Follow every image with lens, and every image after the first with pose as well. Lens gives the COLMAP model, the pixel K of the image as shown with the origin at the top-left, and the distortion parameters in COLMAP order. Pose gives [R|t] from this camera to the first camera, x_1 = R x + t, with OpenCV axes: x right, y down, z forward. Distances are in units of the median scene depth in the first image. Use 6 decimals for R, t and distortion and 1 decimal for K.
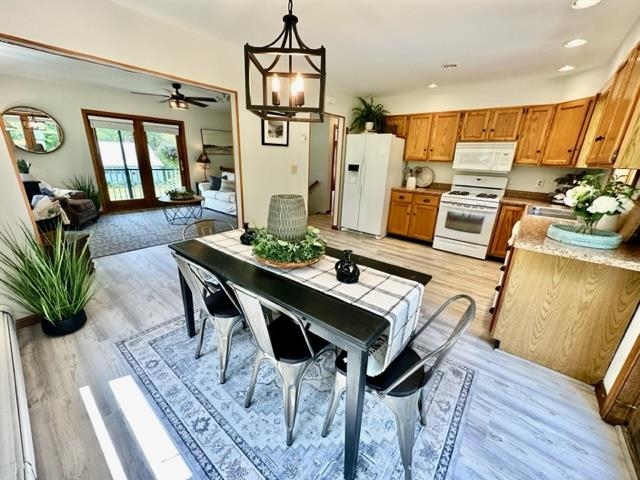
lens RADIAL K [[255.0, 0, 319.8], [0, 255.0, 239.4], [0, 0, 1]] dist [-0.003353, 0.000806]
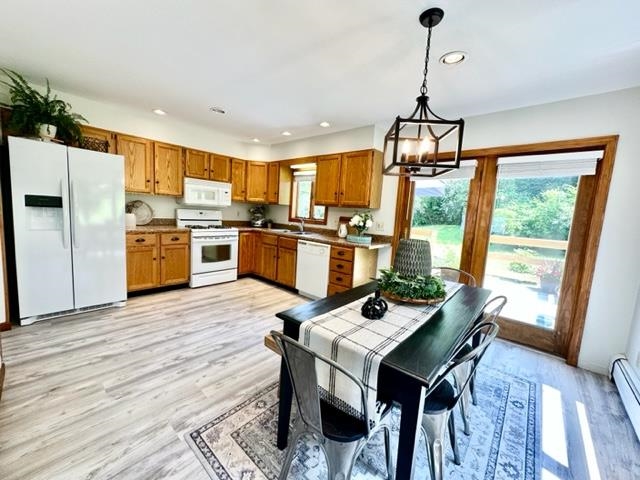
lens RADIAL K [[255.0, 0, 320.3], [0, 255.0, 240.2], [0, 0, 1]] dist [-0.003353, 0.000806]
pose [[0.038169, -0.148425, 0.988187, -0.451457], [0.245385, 0.960020, 0.134716, -0.152821], [-0.968674, 0.237345, 0.073064, 0.481019]]
